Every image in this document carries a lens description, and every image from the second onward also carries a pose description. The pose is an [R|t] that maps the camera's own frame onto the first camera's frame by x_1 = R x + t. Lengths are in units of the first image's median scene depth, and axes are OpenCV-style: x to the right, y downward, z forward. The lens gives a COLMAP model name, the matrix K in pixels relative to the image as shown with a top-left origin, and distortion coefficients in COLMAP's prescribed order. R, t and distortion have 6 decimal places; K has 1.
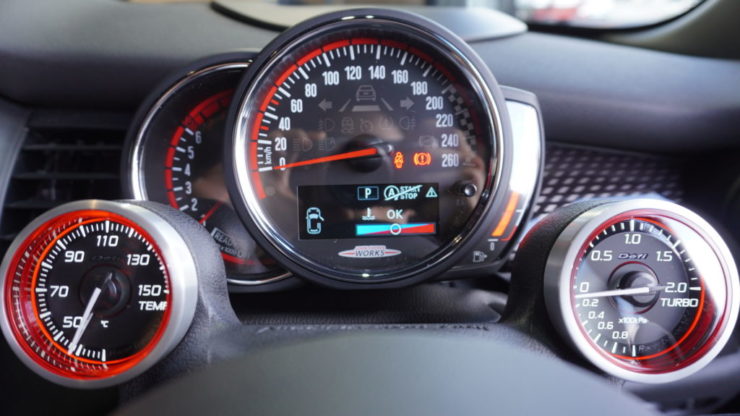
lens RADIAL K [[500.3, 0, 370.0], [0, 500.3, 208.0], [0, 0, 1]] dist [-0.049991, 0.047780]
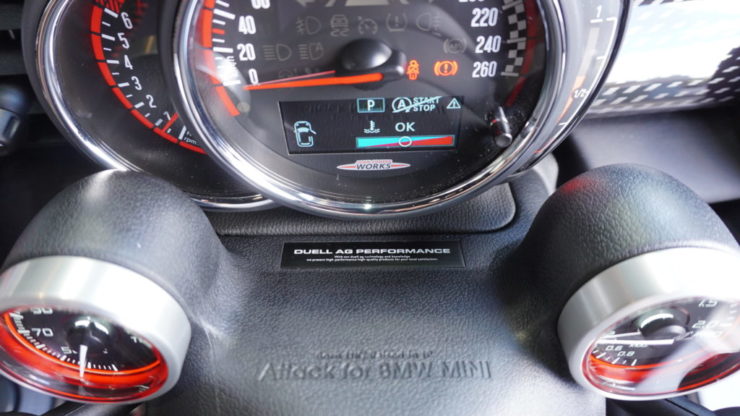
lens RADIAL K [[500.3, 0, 370.0], [0, 500.3, 208.0], [0, 0, 1]] dist [-0.049991, 0.047780]
pose [[0.999778, 0.005530, -0.020329, 0.012491], [0.010071, 0.722102, 0.691714, -0.496200], [0.018505, -0.691765, 0.721886, 0.377032]]
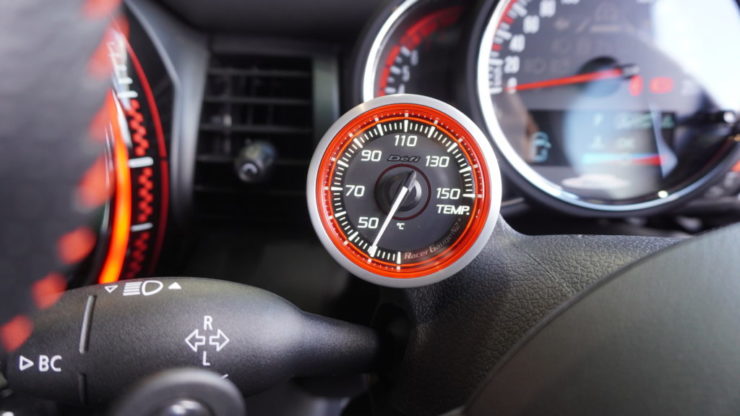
lens RADIAL K [[500.3, 0, 370.0], [0, 500.3, 208.0], [0, 0, 1]] dist [-0.049991, 0.047780]
pose [[0.996370, 0.043503, -0.073177, -0.404009], [-0.039011, 0.997330, 0.061730, 0.107938], [0.075667, -0.058651, 0.995407, 0.014438]]
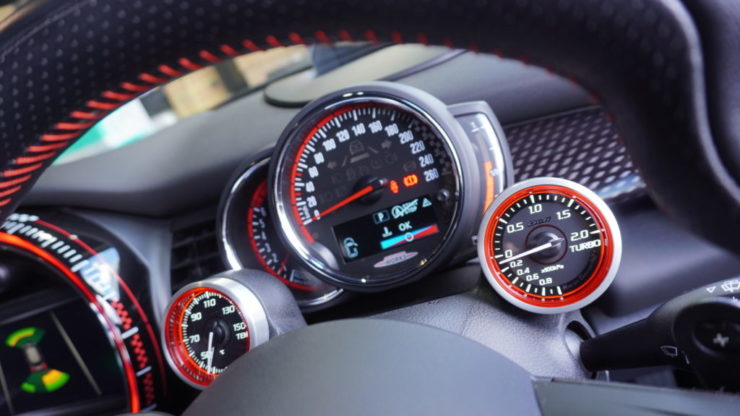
lens RADIAL K [[500.3, 0, 370.0], [0, 500.3, 208.0], [0, 0, 1]] dist [-0.049991, 0.047780]
pose [[0.910109, -0.289044, -0.296911, 0.413655], [0.293156, 0.955541, -0.031622, -0.021221], [0.292851, -0.058262, 0.954381, -0.310429]]
